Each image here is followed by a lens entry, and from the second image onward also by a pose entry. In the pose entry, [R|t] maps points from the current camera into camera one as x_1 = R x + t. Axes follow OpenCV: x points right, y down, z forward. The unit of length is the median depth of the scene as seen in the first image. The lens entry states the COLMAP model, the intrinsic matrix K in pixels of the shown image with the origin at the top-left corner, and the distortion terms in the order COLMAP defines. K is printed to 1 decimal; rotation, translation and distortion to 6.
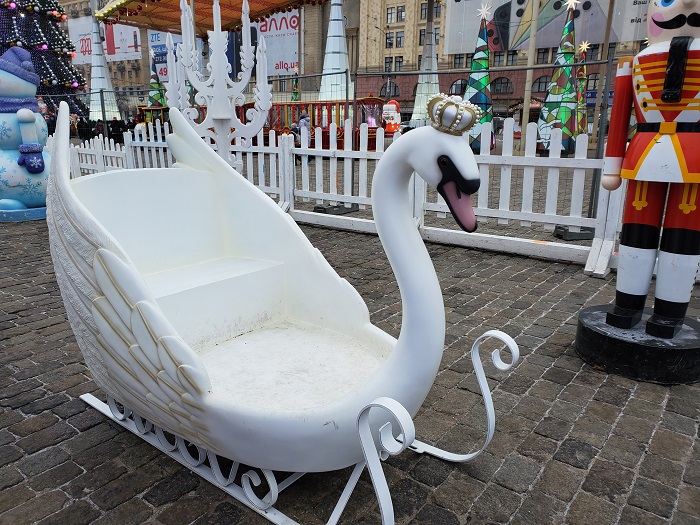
lens RADIAL K [[541.2, 0, 356.4], [0, 541.2, 267.7], [0, 0, 1]] dist [0.055846, -0.062859]
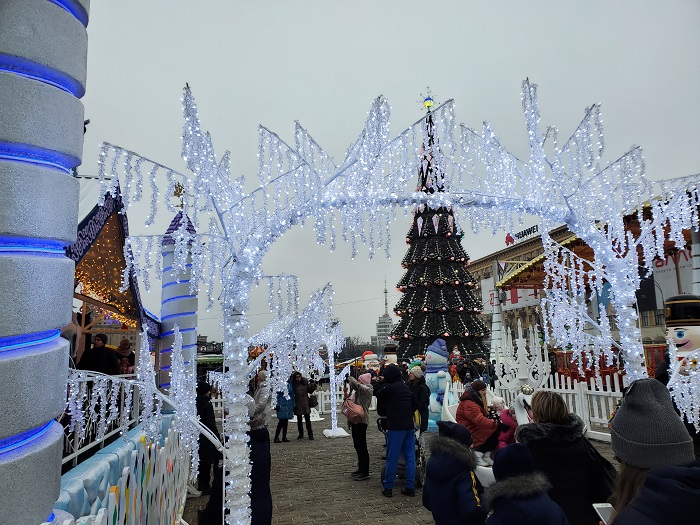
lens RADIAL K [[541.2, 0, 355.5], [0, 541.2, 263.8], [0, 0, 1]] dist [0.055846, -0.062859]
pose [[0.770246, -0.146961, -0.620583, 0.056358], [-0.126643, 0.918461, -0.374687, 0.016370], [0.625046, 0.367193, 0.688830, -0.089745]]
